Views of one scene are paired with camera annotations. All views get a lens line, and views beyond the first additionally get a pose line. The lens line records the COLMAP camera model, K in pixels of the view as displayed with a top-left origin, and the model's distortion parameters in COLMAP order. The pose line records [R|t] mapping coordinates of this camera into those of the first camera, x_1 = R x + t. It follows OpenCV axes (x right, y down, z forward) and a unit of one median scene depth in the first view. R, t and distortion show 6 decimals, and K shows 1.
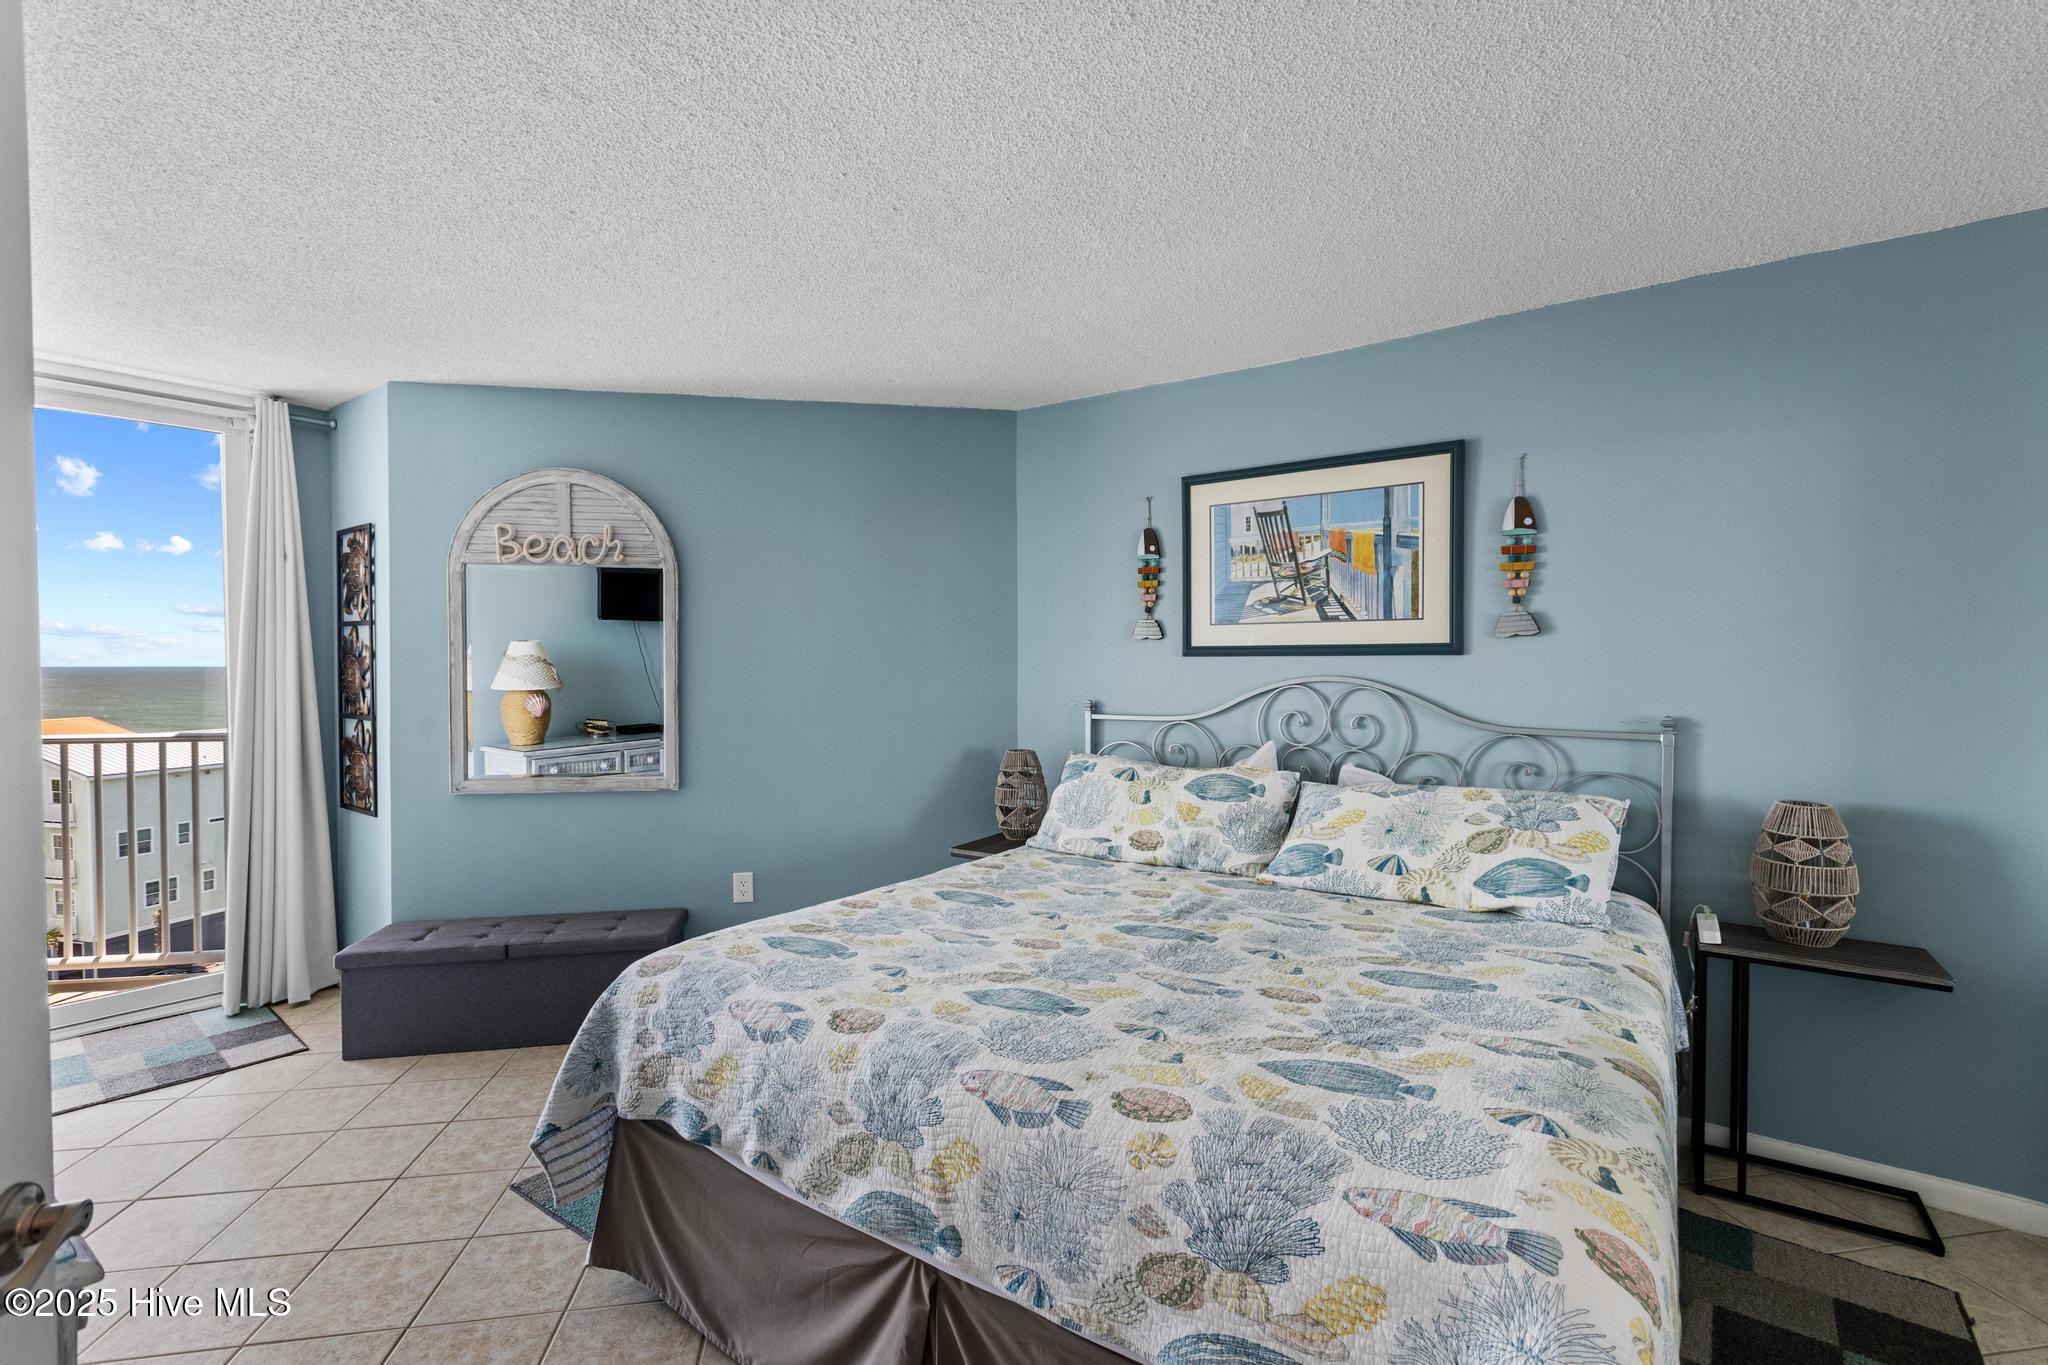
lens RADIAL K [[909.2, 0, 1019.3], [0, 909.2, 666.6], [0, 0, 1]] dist [-0.002611, 0.000481]
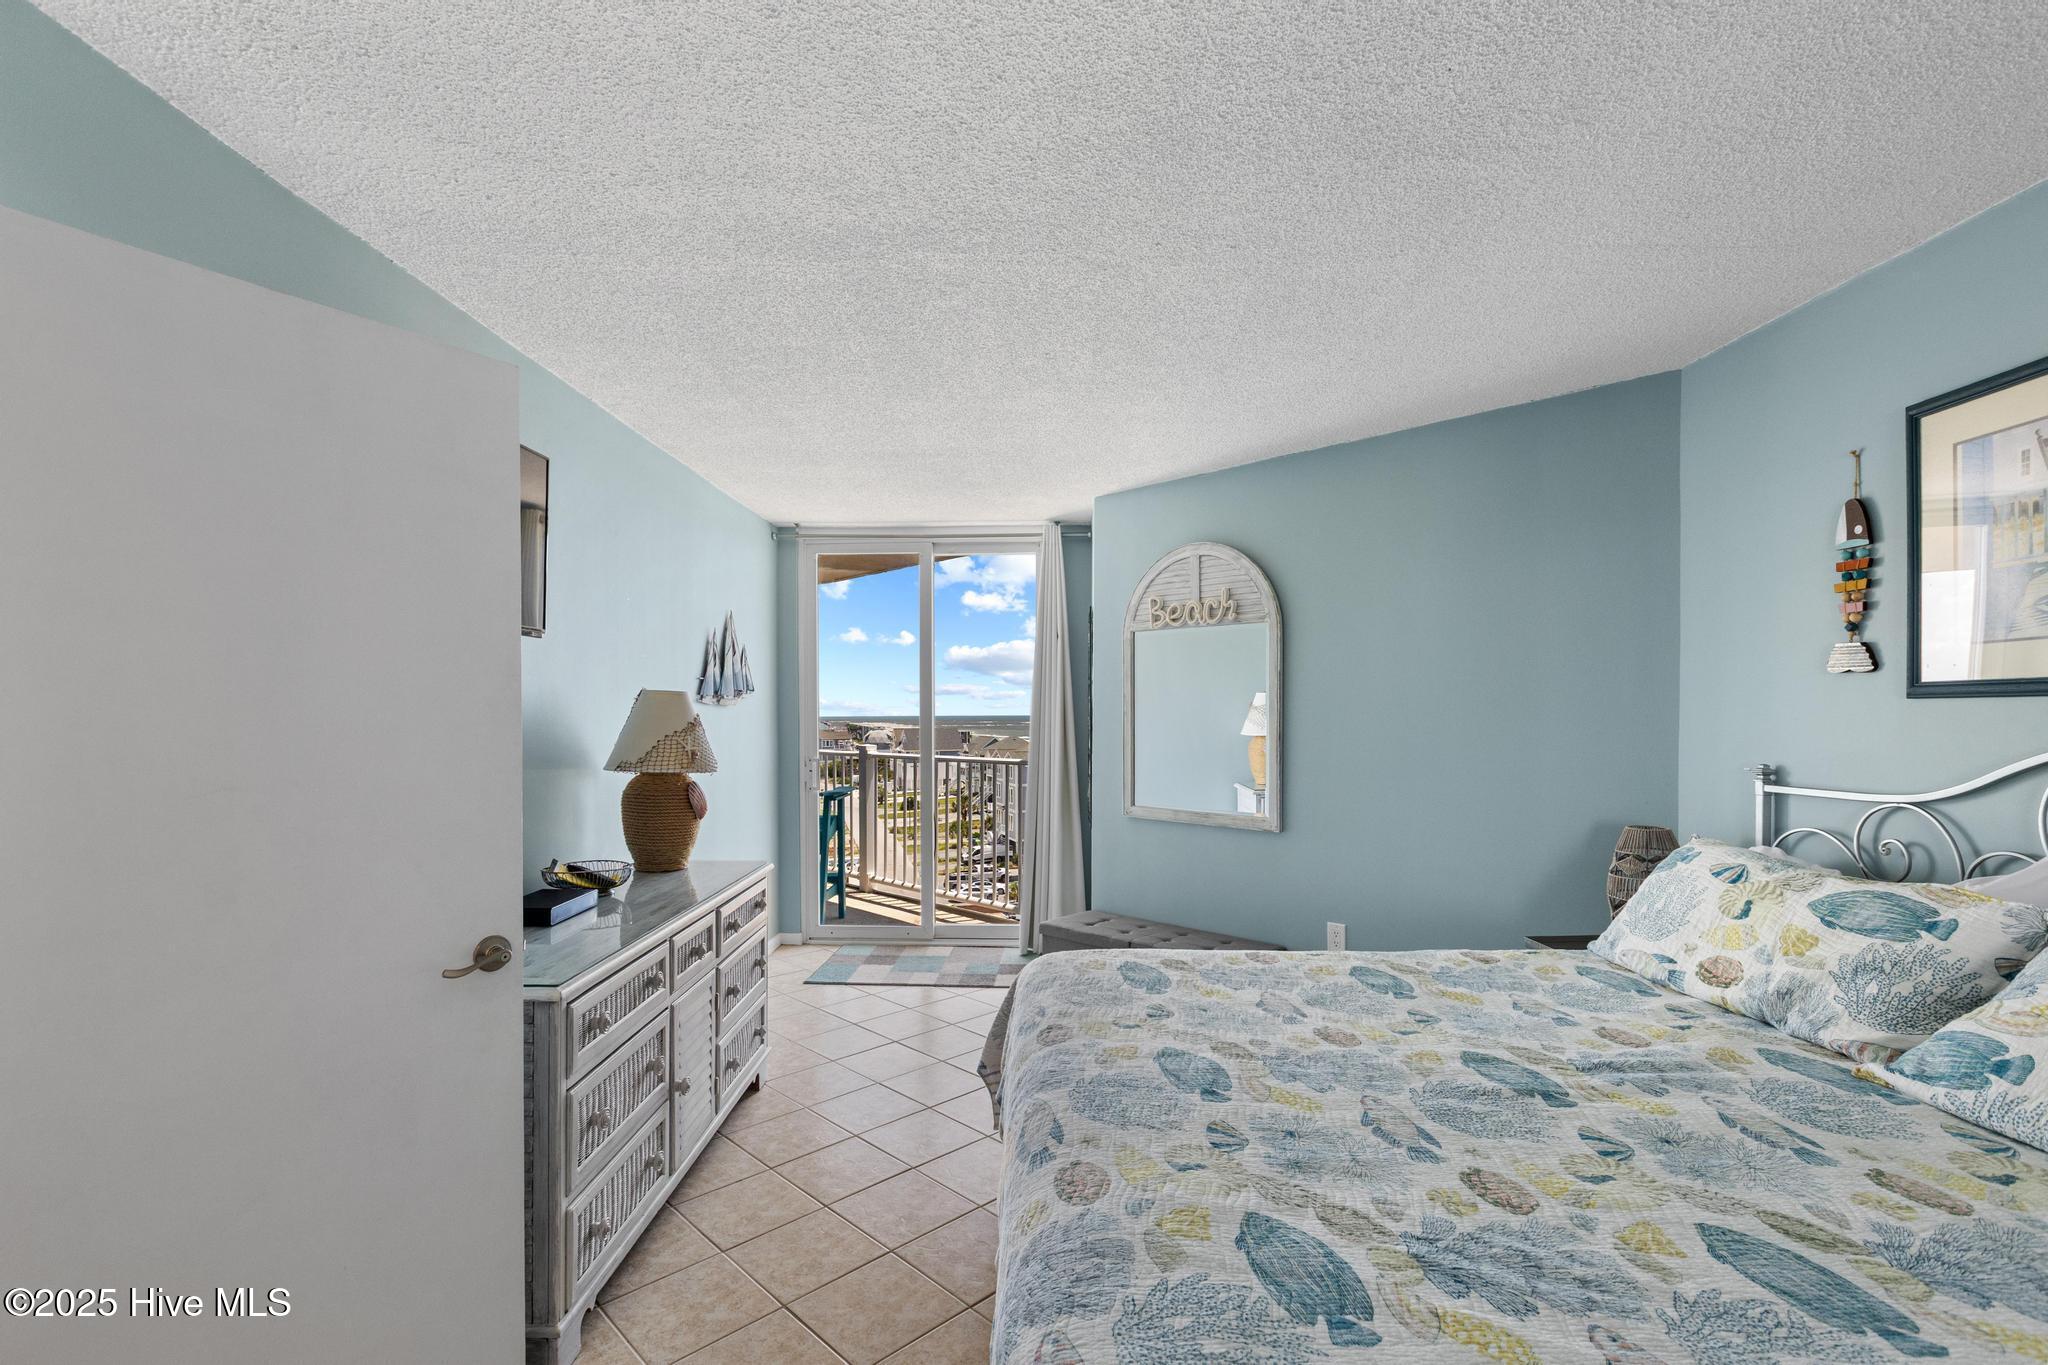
lens RADIAL K [[920.0, 0, 1030.7], [0, 920.0, 709.0], [0, 0, 1]] dist [-0.003173, 0.000085]
pose [[0.579842, -0.004246, -0.814718, 0.378144], [-0.002251, 0.999974, -0.006813, 0.001456], [0.814726, 0.005784, 0.579817, 0.175184]]
